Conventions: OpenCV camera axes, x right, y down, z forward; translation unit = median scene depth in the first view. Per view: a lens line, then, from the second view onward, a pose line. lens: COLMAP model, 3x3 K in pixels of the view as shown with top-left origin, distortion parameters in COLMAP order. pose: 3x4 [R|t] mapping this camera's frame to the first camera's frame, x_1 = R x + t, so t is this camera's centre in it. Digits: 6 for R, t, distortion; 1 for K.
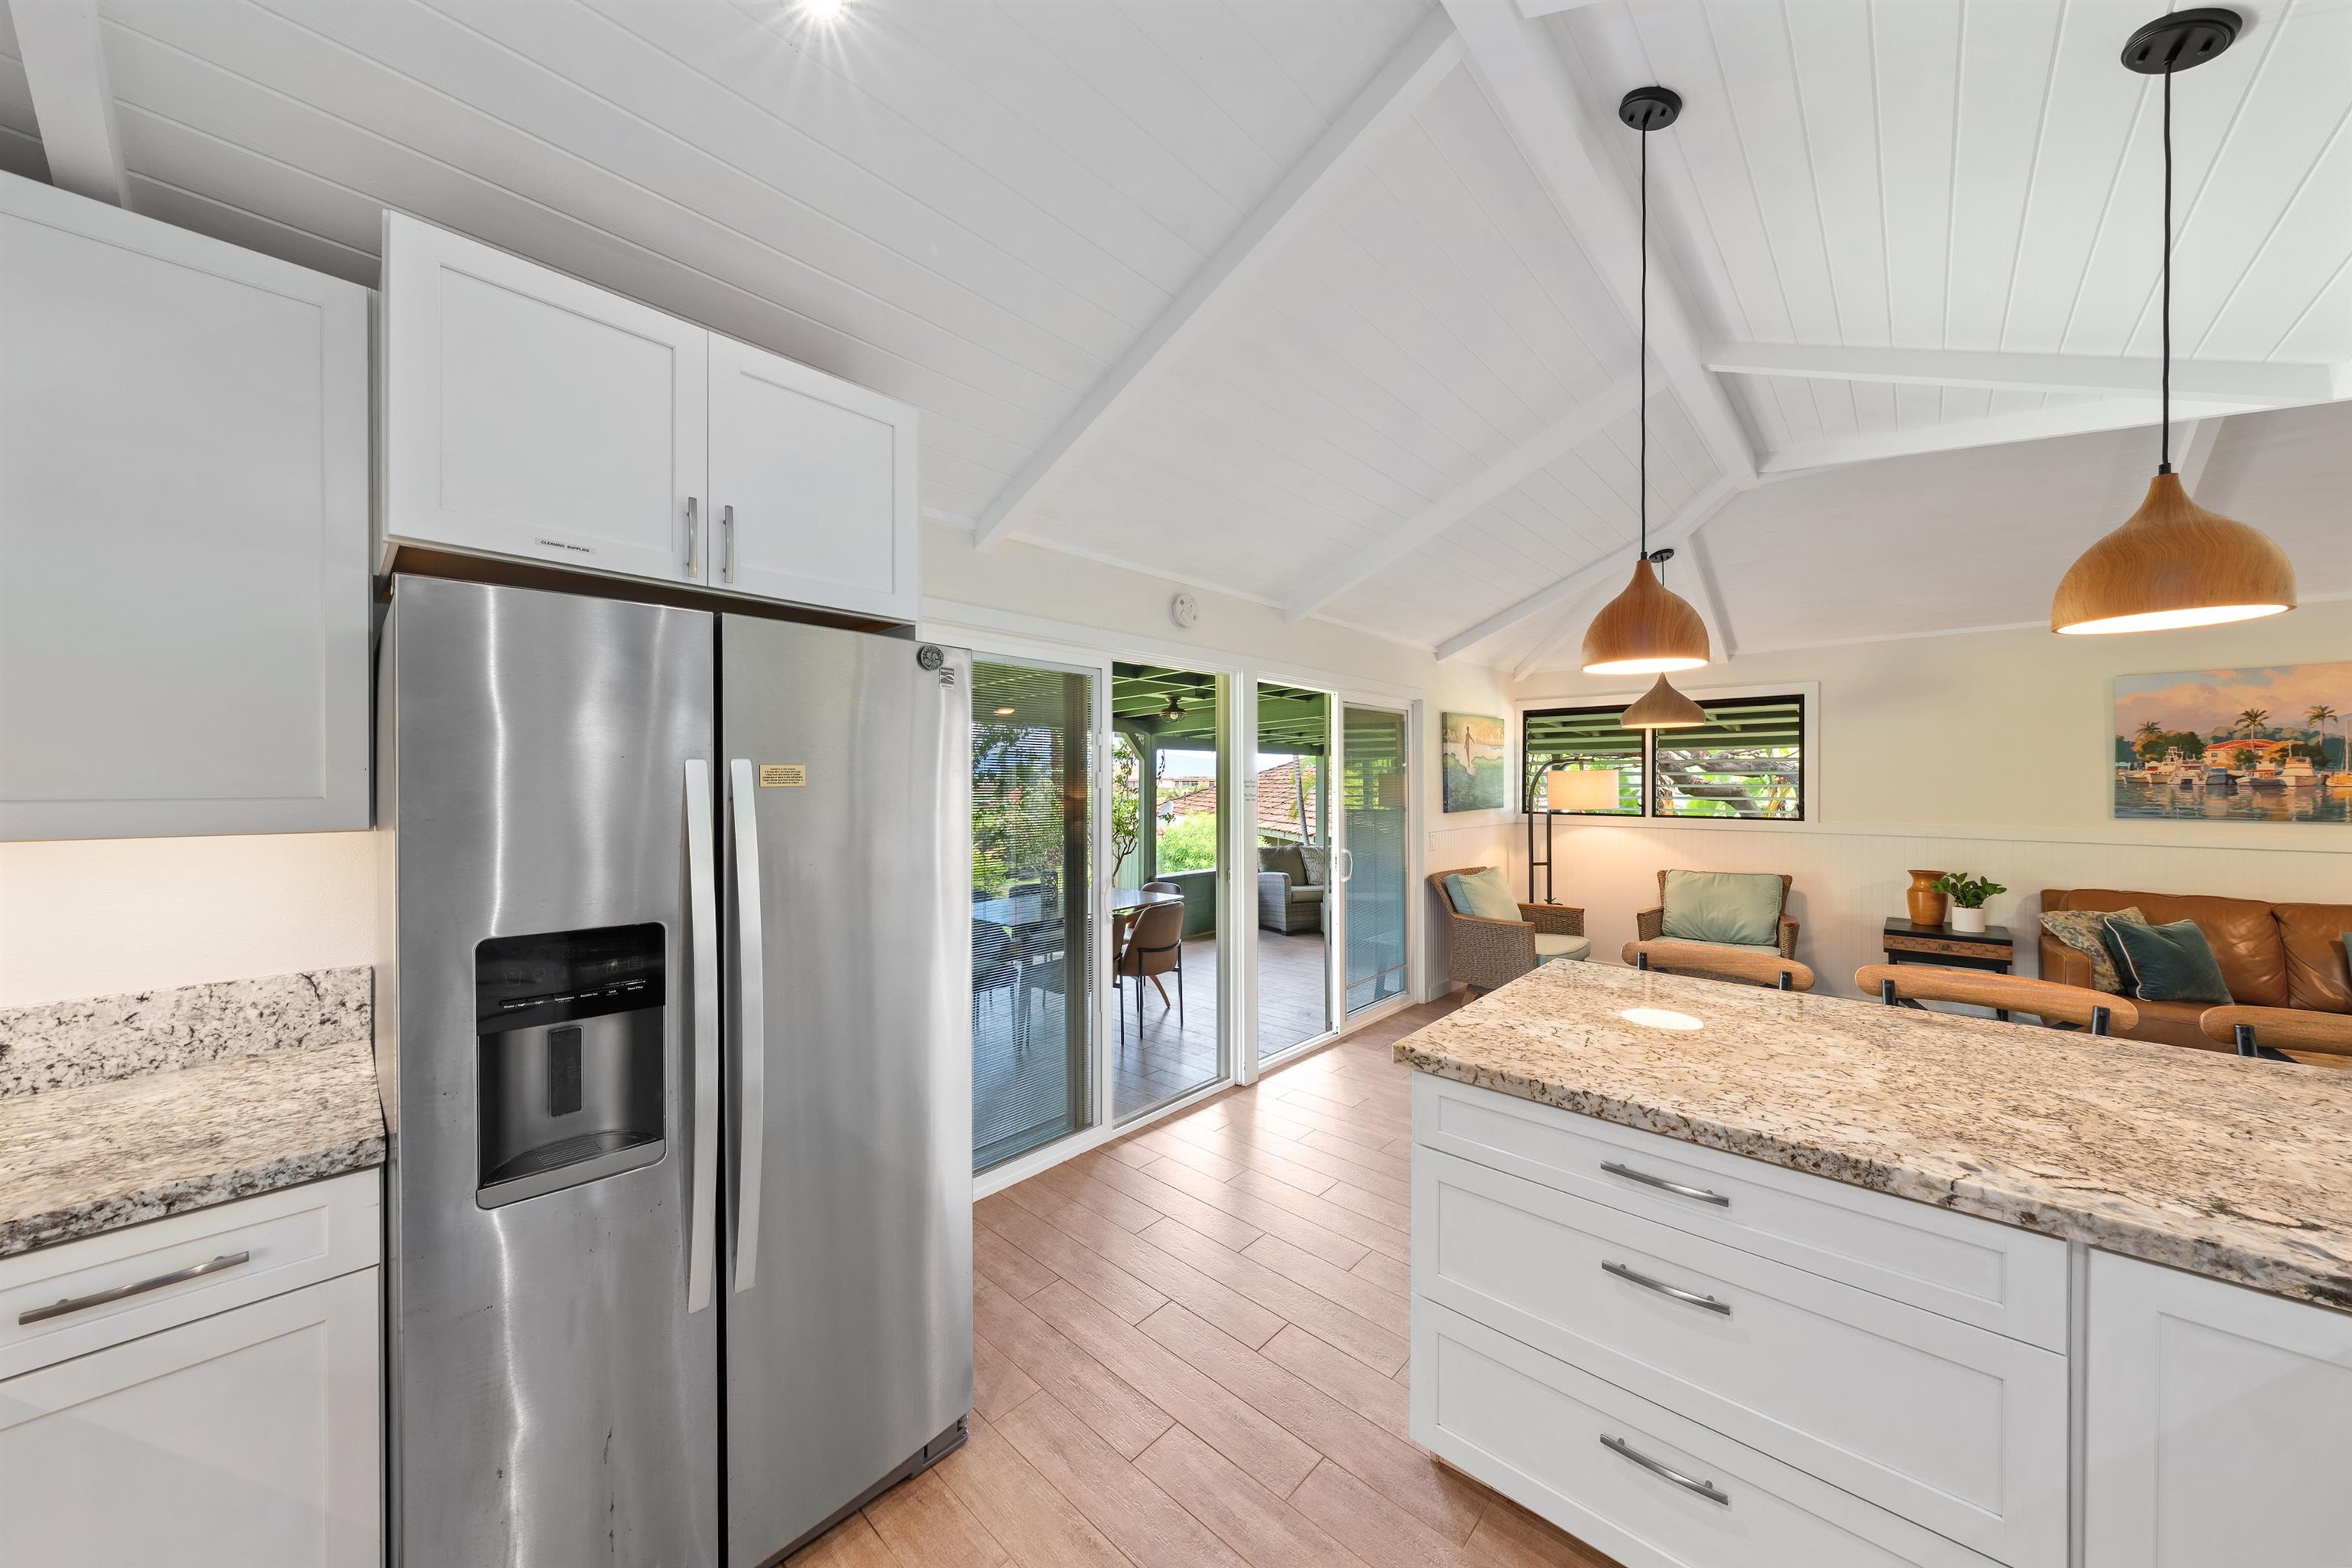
lens RADIAL K [[805.6, 0, 1182.3], [0, 805.6, 786.9], [0, 0, 1]] dist [0.001586, 0.000424]
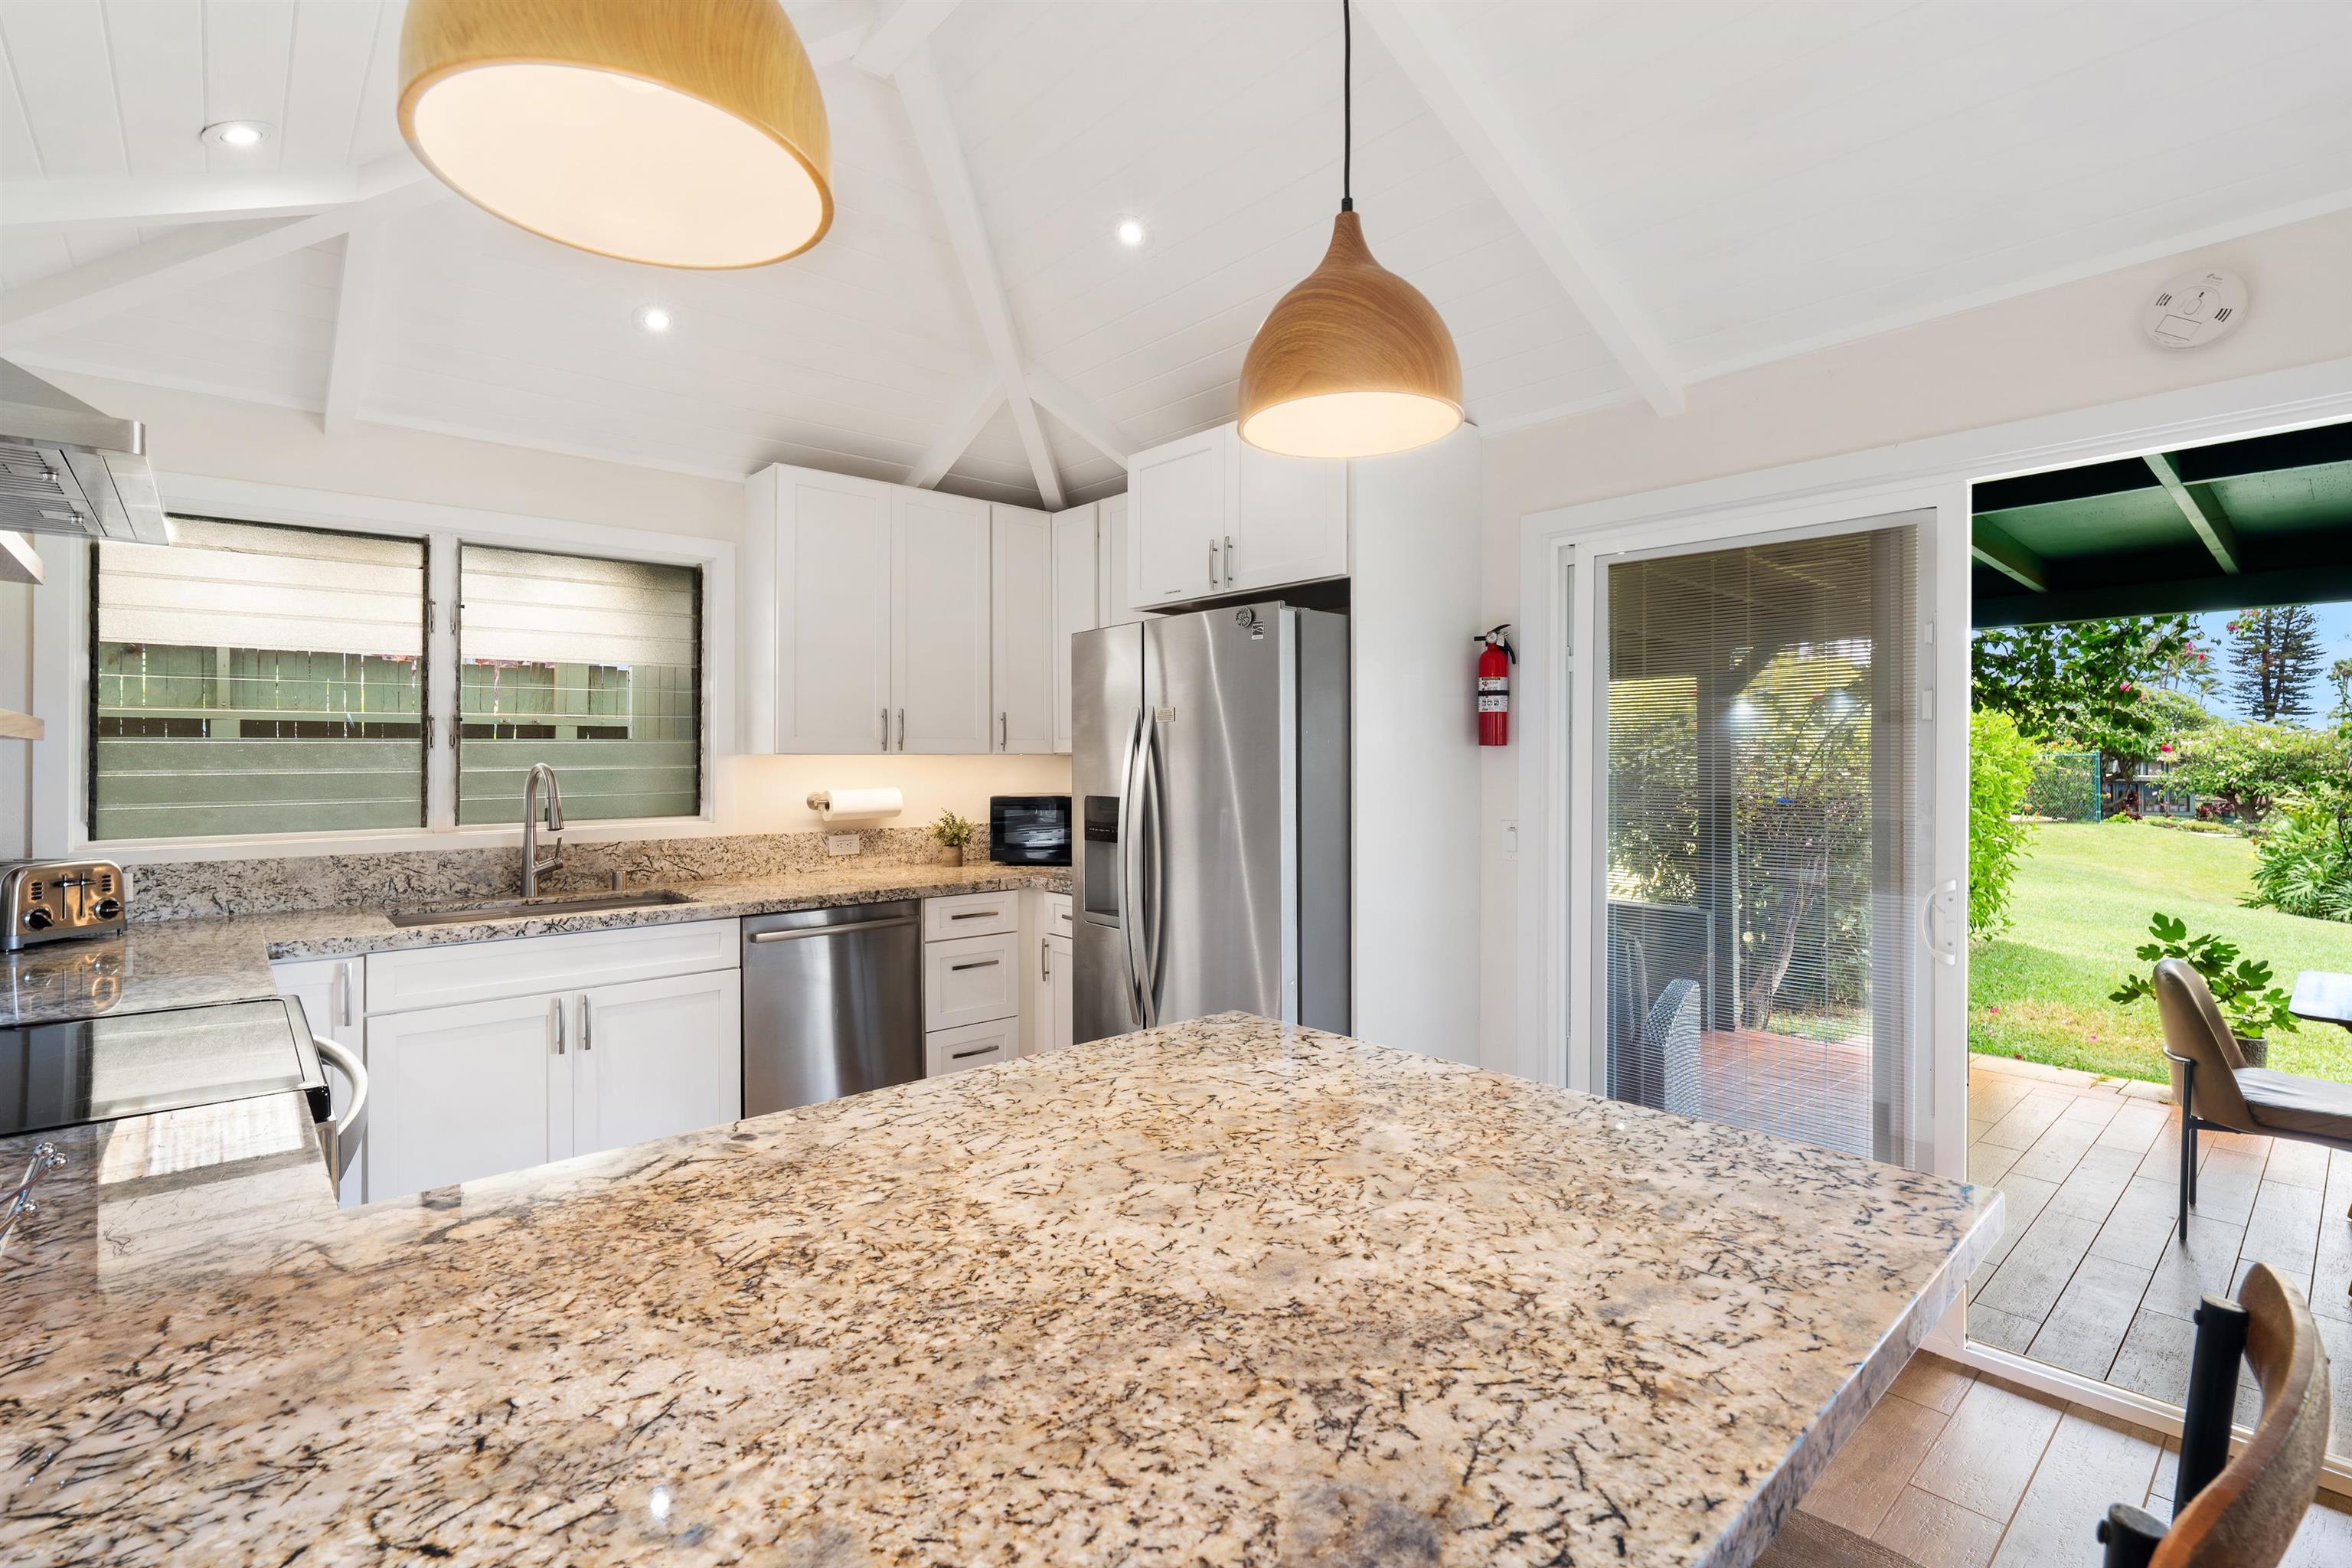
lens RADIAL K [[1073.3, 0, 1171.6], [0, 1073.3, 757.2], [0, 0, 1]] dist [0.000491, -0.000282]
pose [[-0.108833, -0.001746, -0.994059, 0.705568], [-0.005761, 0.999983, -0.001125, 0.031716], [0.994043, 0.005604, -0.108841, 0.544685]]
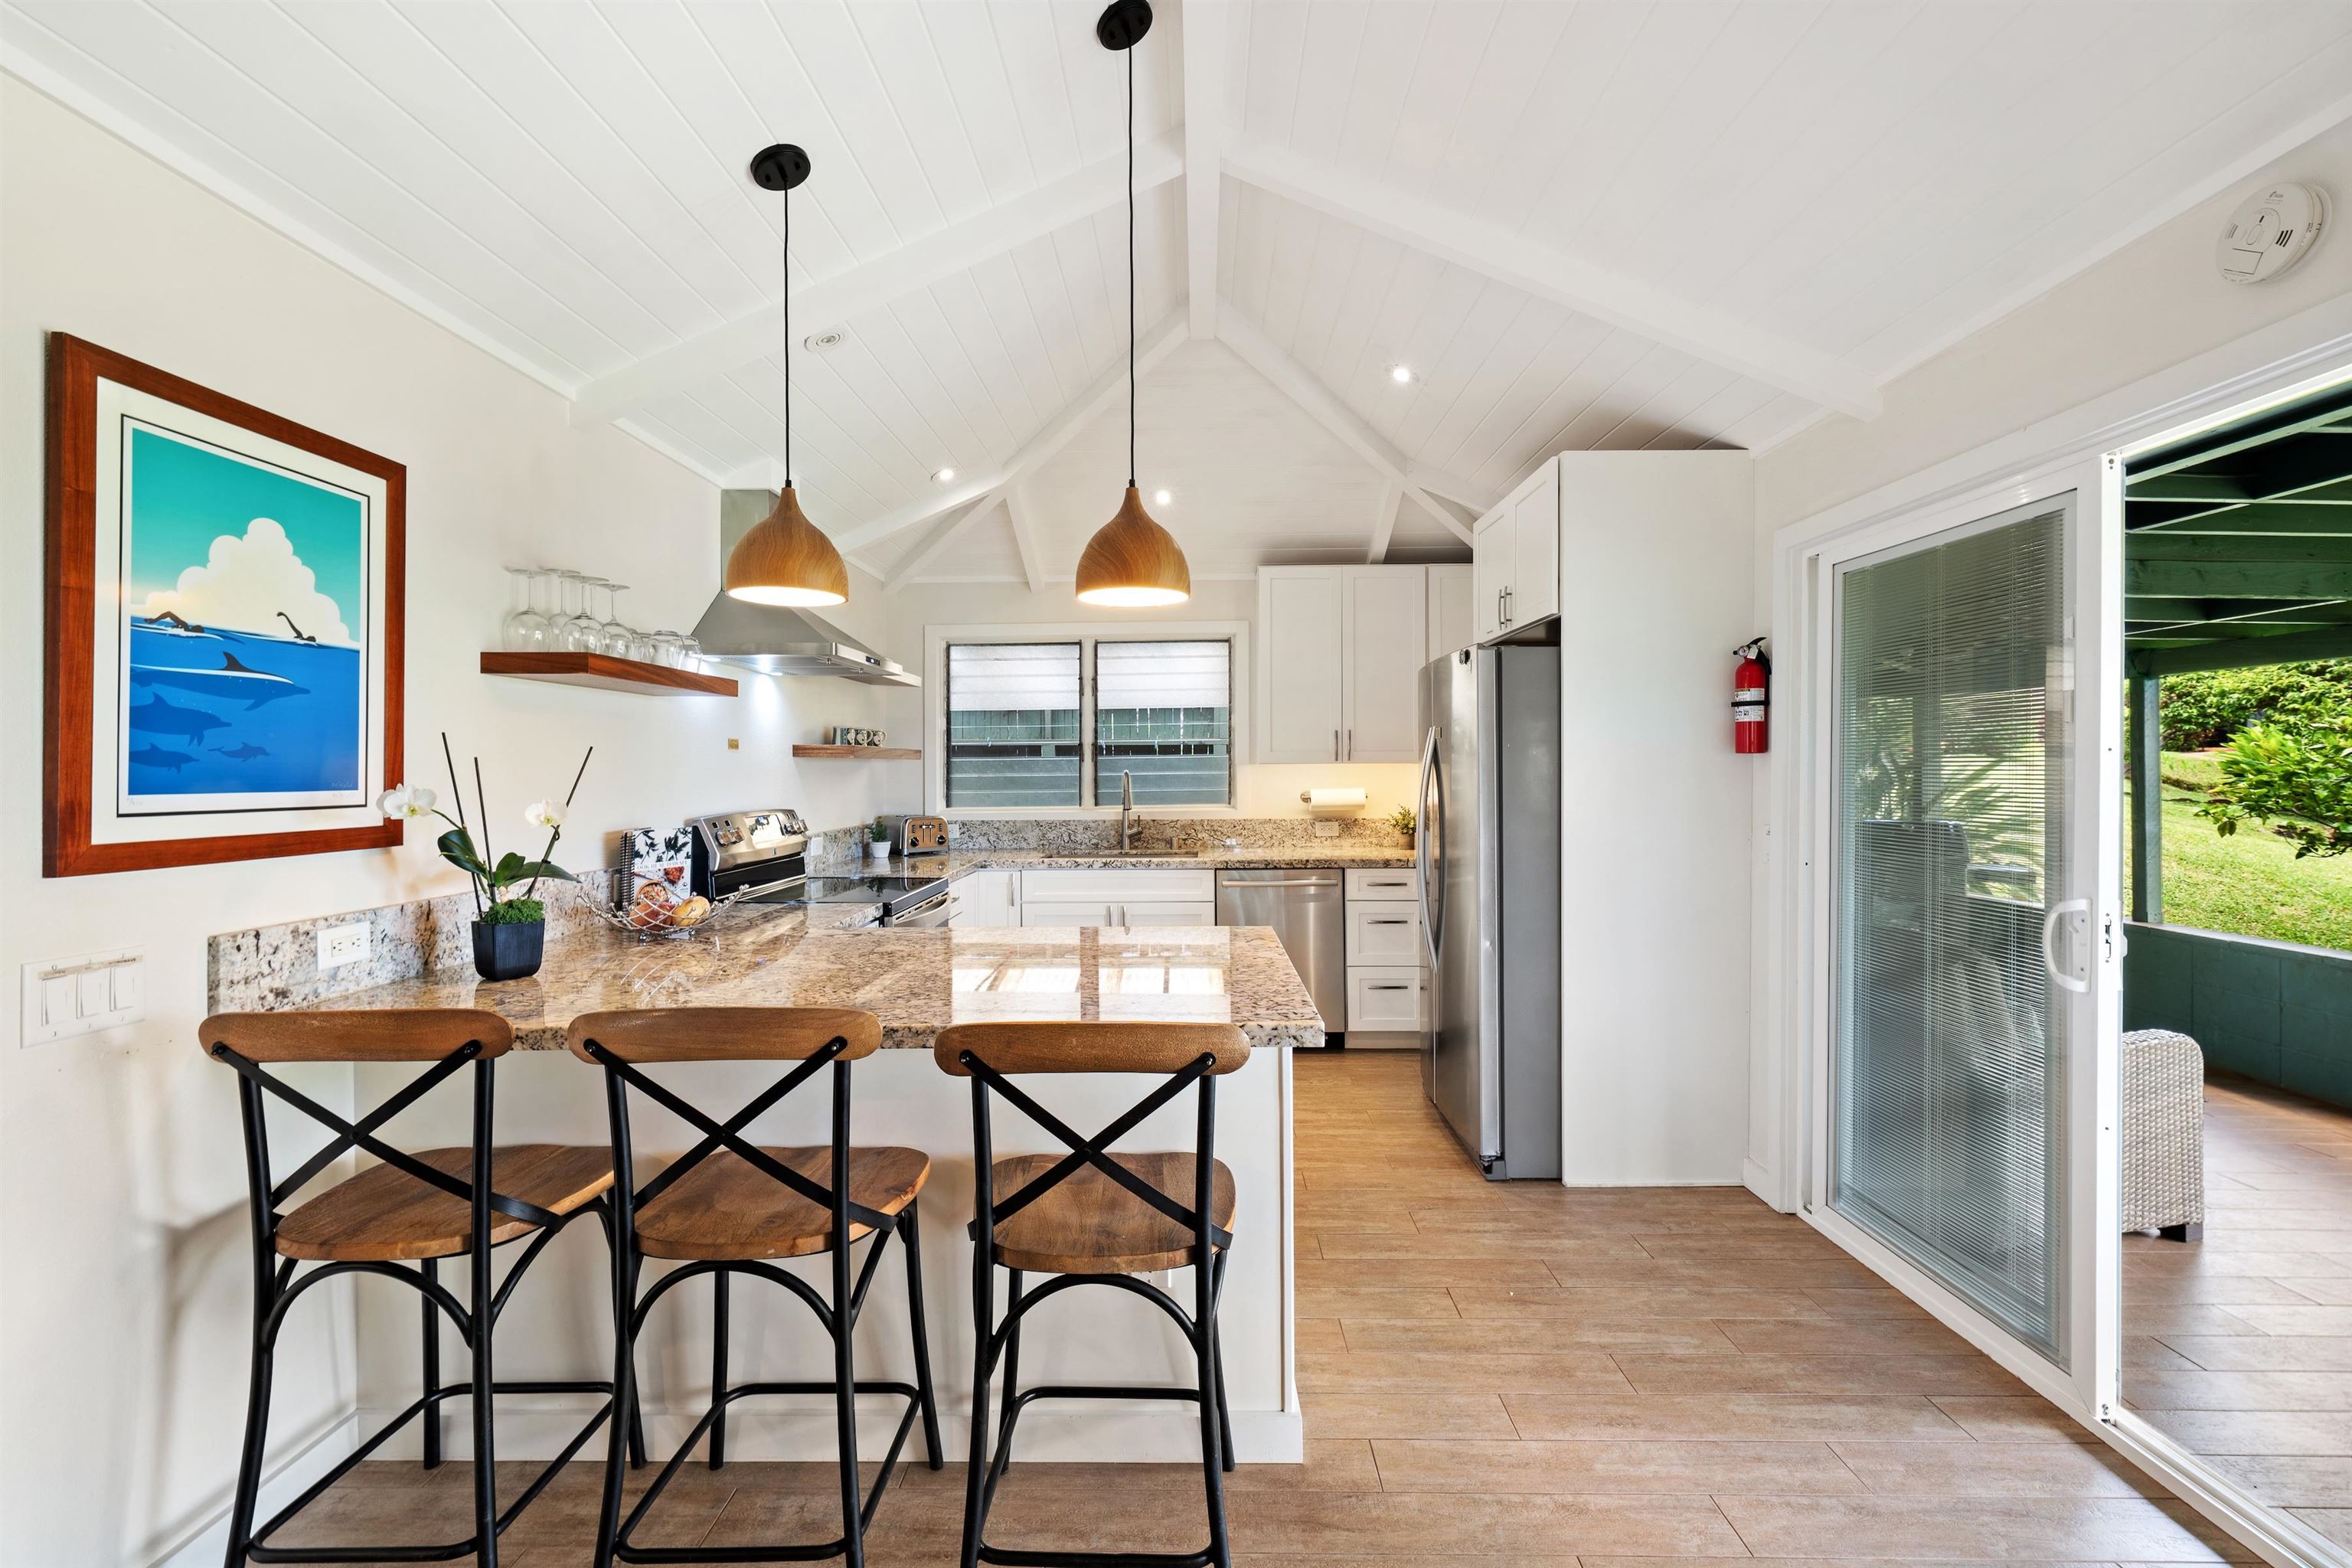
lens RADIAL K [[1008.0, 0, 1176.6], [0, 1008.0, 764.3], [0, 0, 1]] dist [0.000124, -0.000012]
pose [[-0.751999, 0.001160, -0.659163, 0.755078], [-0.000177, 0.999998, 0.001962, 0.027601], [0.659164, 0.001592, -0.751997, 1.101437]]
